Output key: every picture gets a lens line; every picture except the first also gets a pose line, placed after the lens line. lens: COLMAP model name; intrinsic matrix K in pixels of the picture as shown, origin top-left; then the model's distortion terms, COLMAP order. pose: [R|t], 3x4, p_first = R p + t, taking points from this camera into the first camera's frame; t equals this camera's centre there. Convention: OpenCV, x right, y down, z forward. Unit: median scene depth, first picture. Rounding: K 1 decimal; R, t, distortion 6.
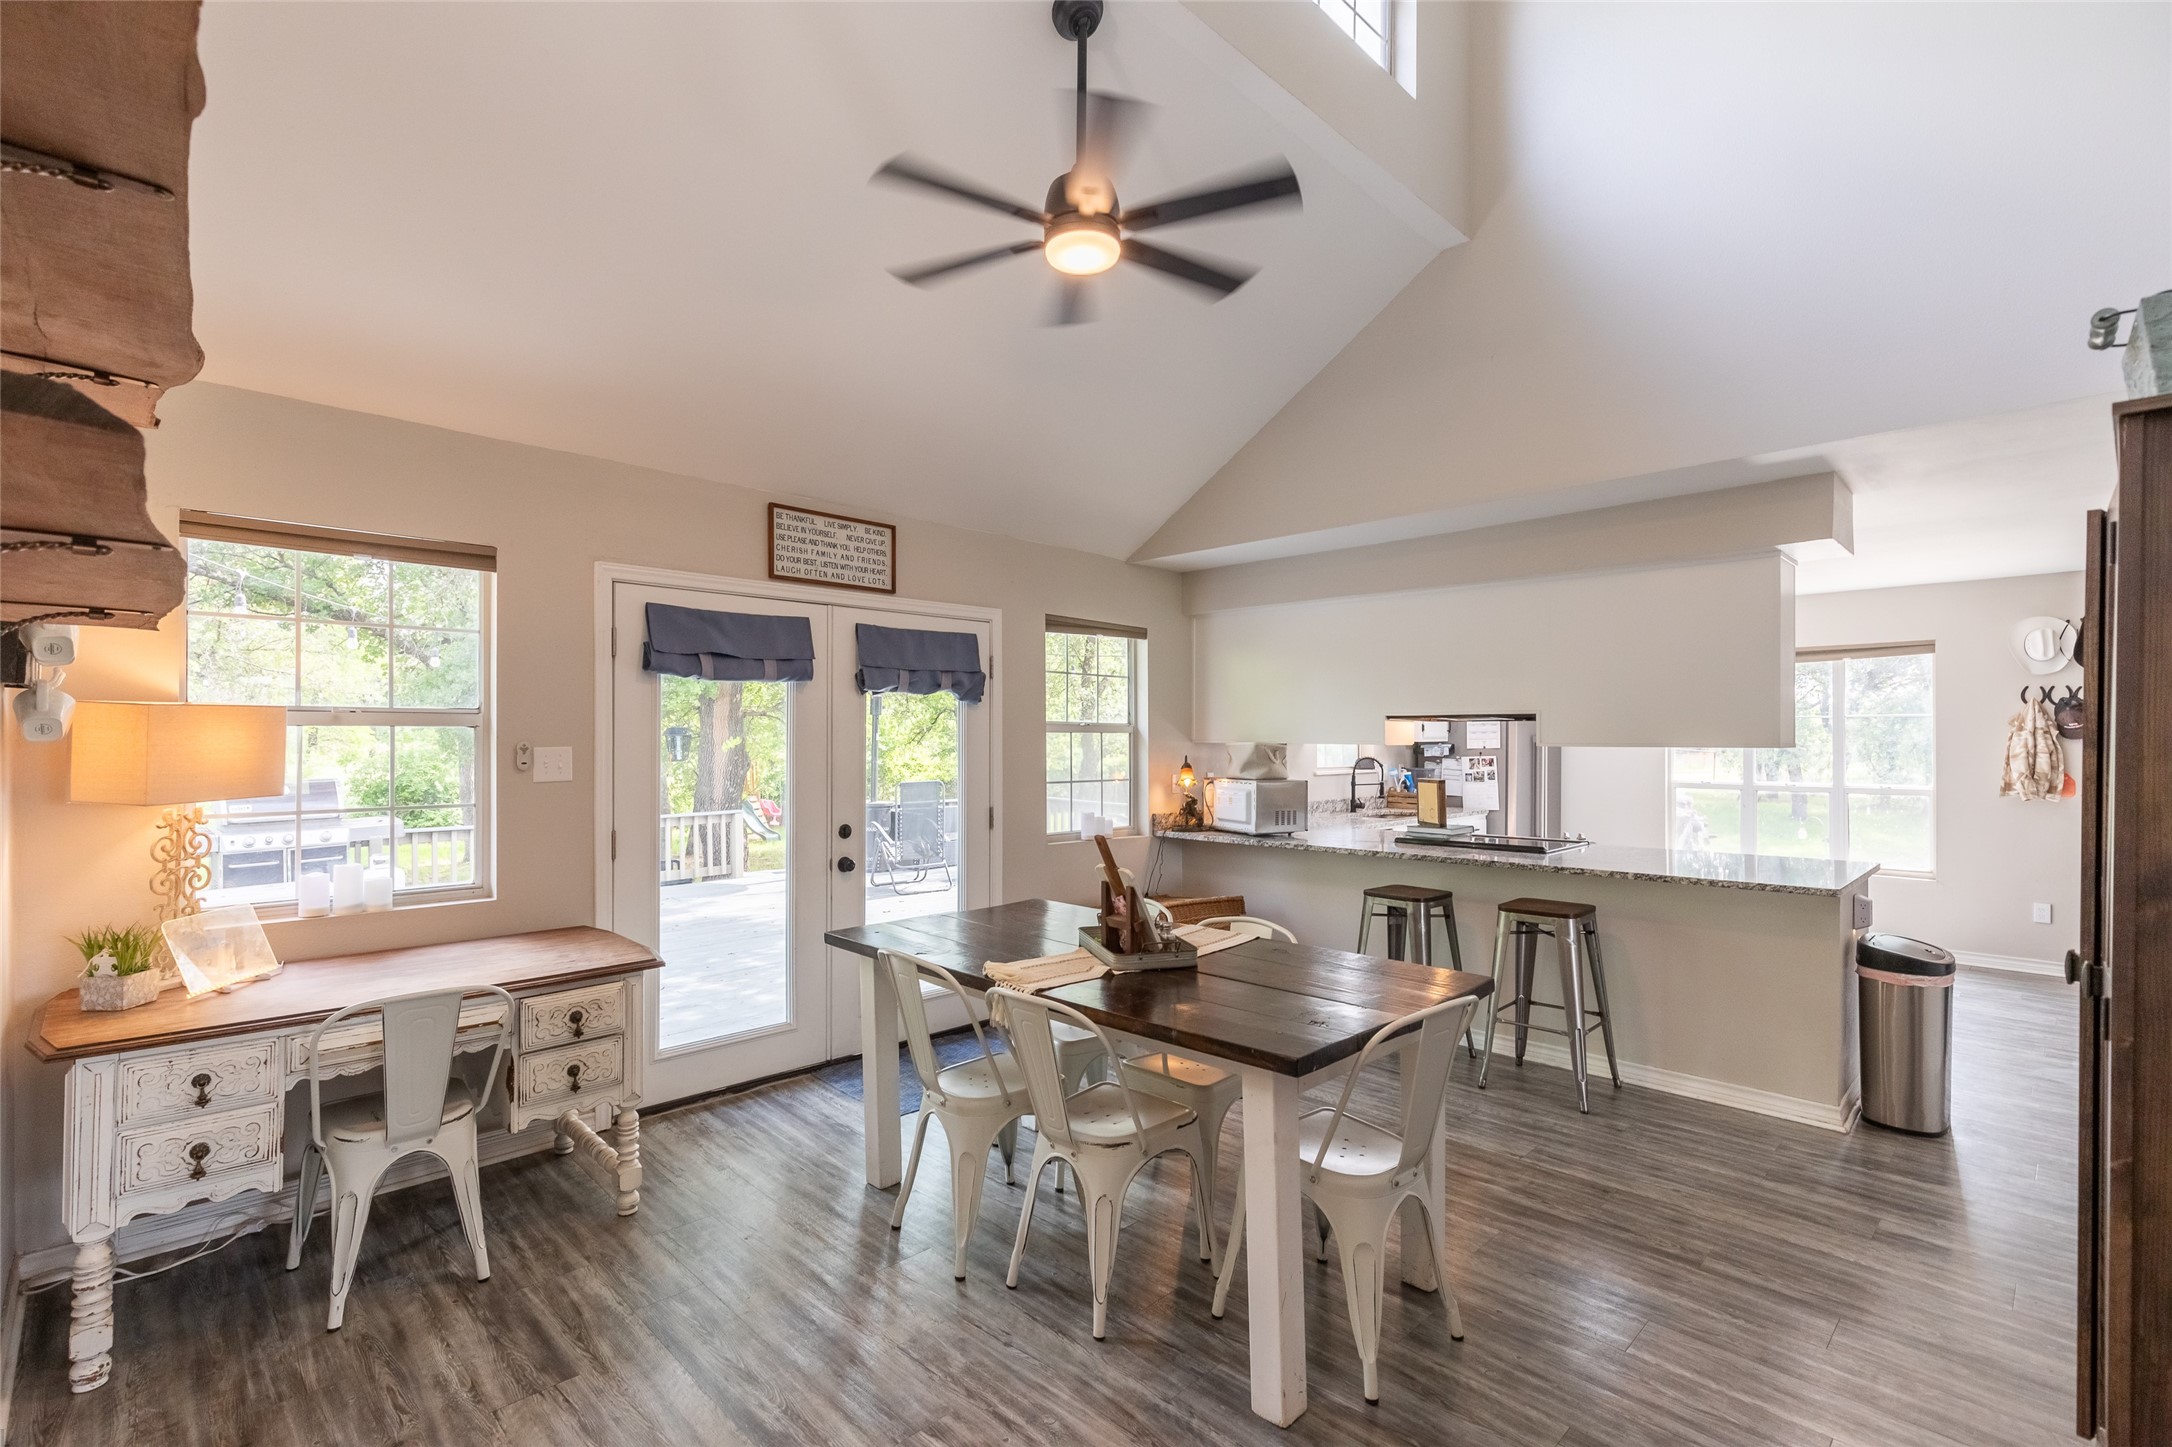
lens RADIAL K [[984.6, 0, 1062.6], [0, 984.6, 723.0], [0, 0, 1]] dist [0.002214, -0.000571]
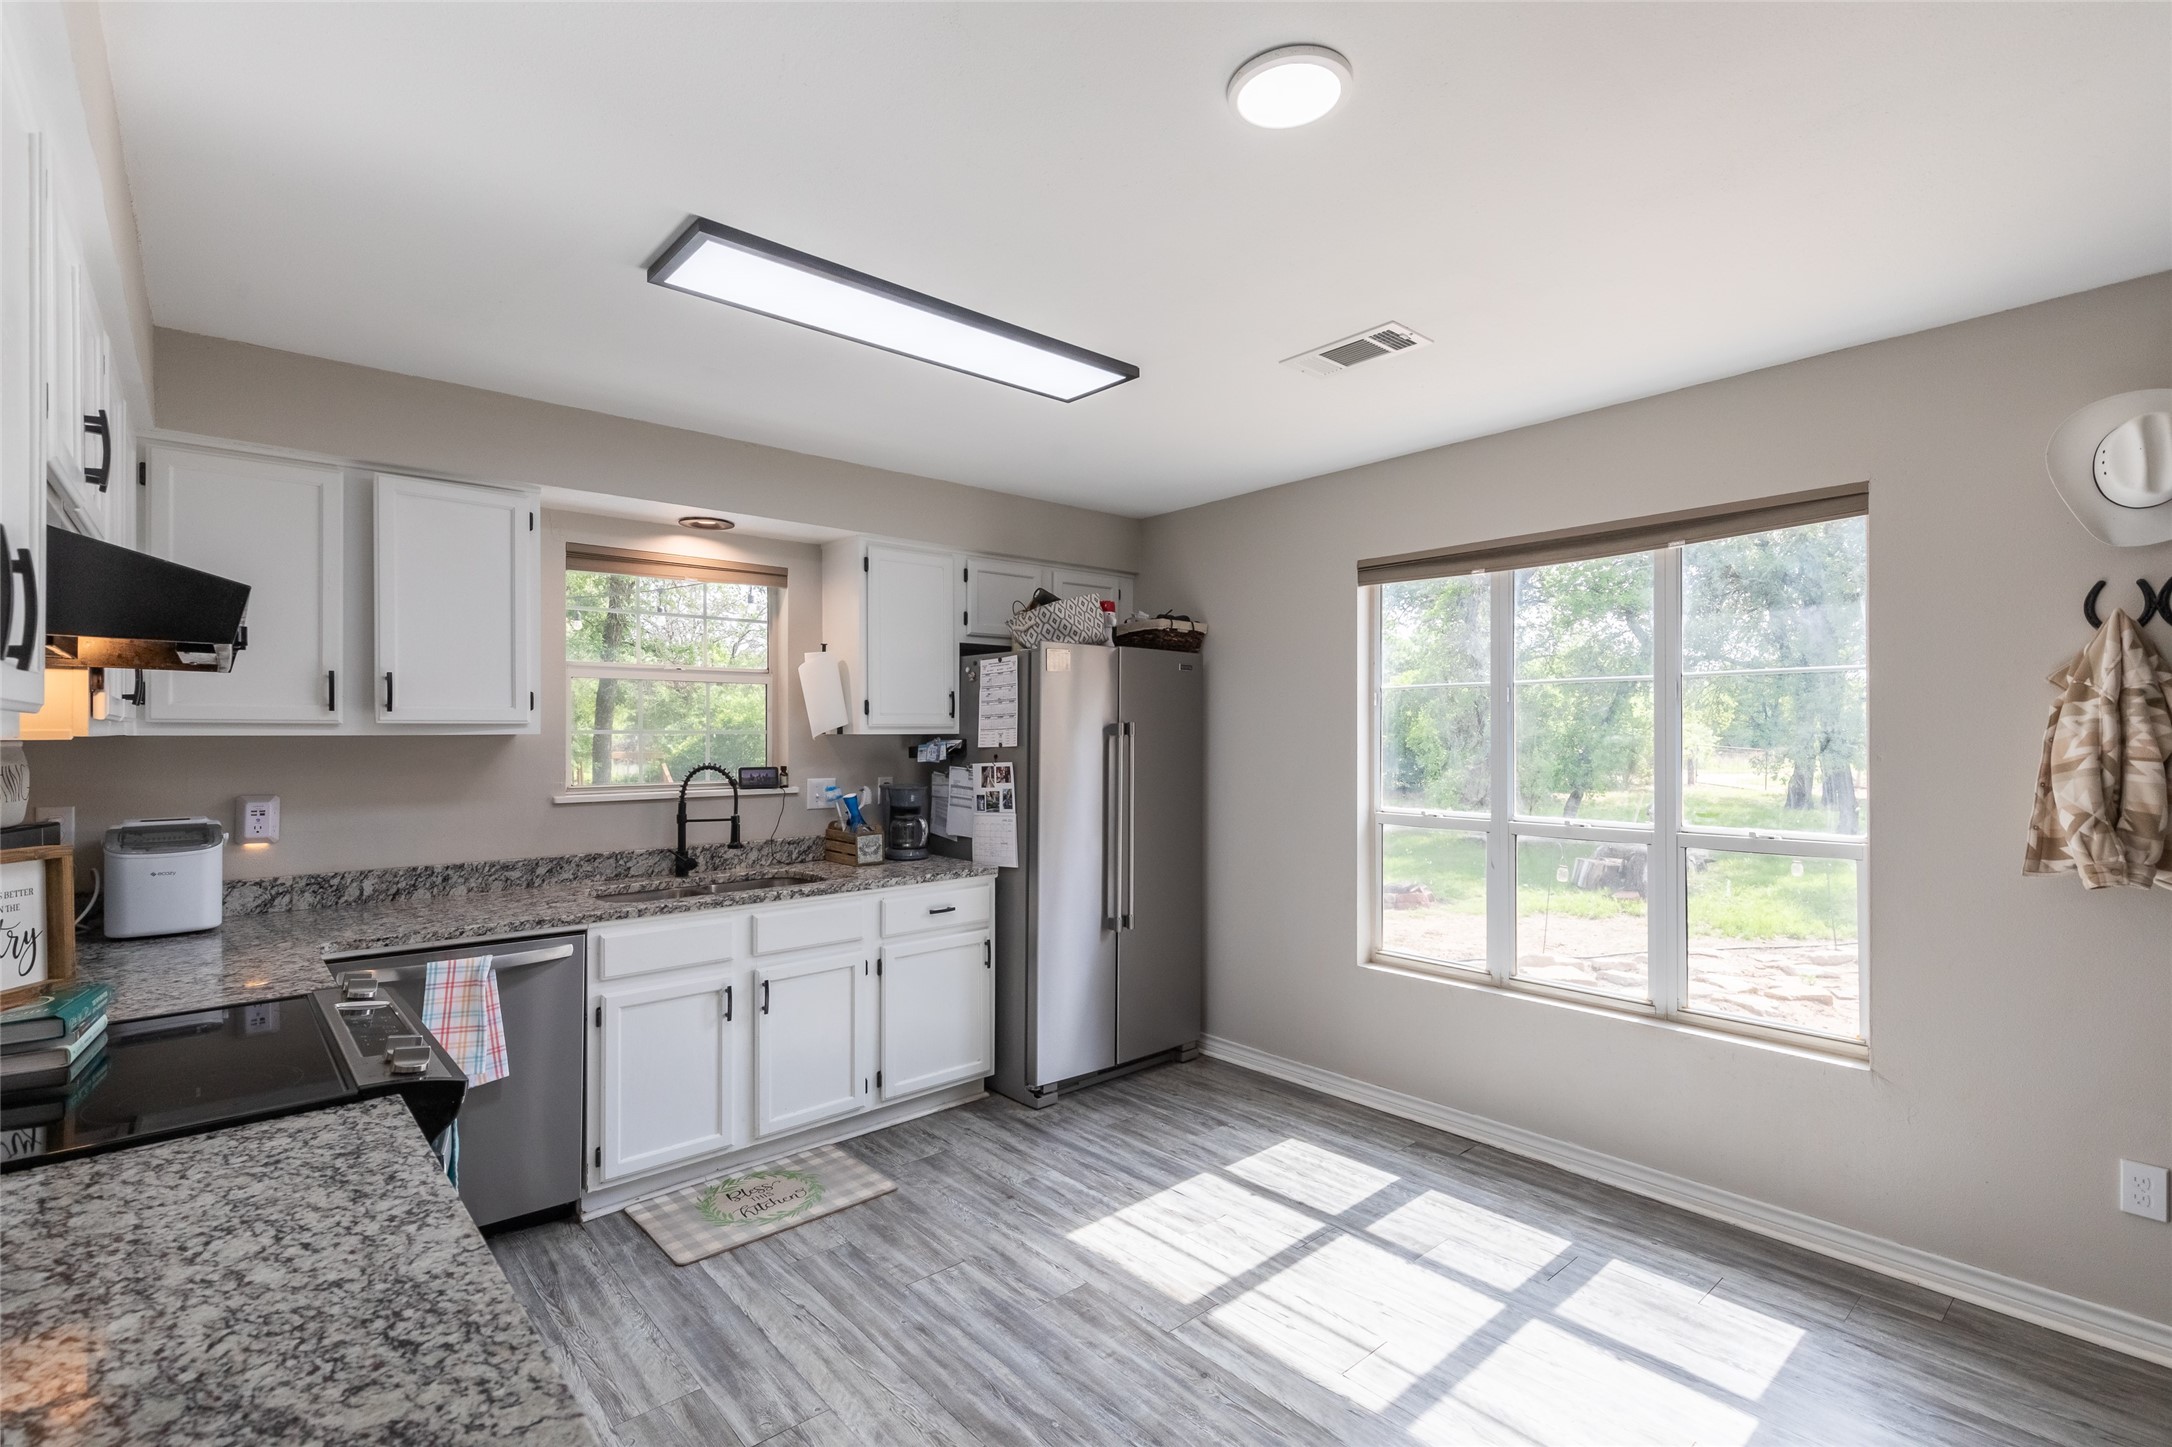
lens RADIAL K [[984.6, 0, 1070.4], [0, 984.6, 726.2], [0, 0, 1]] dist [0.002214, -0.000571]
pose [[0.999193, -0.001463, -0.040130, 0.567698], [0.001709, 0.999980, 0.006084, 0.014477], [0.040120, -0.006148, 0.999176, 0.574849]]
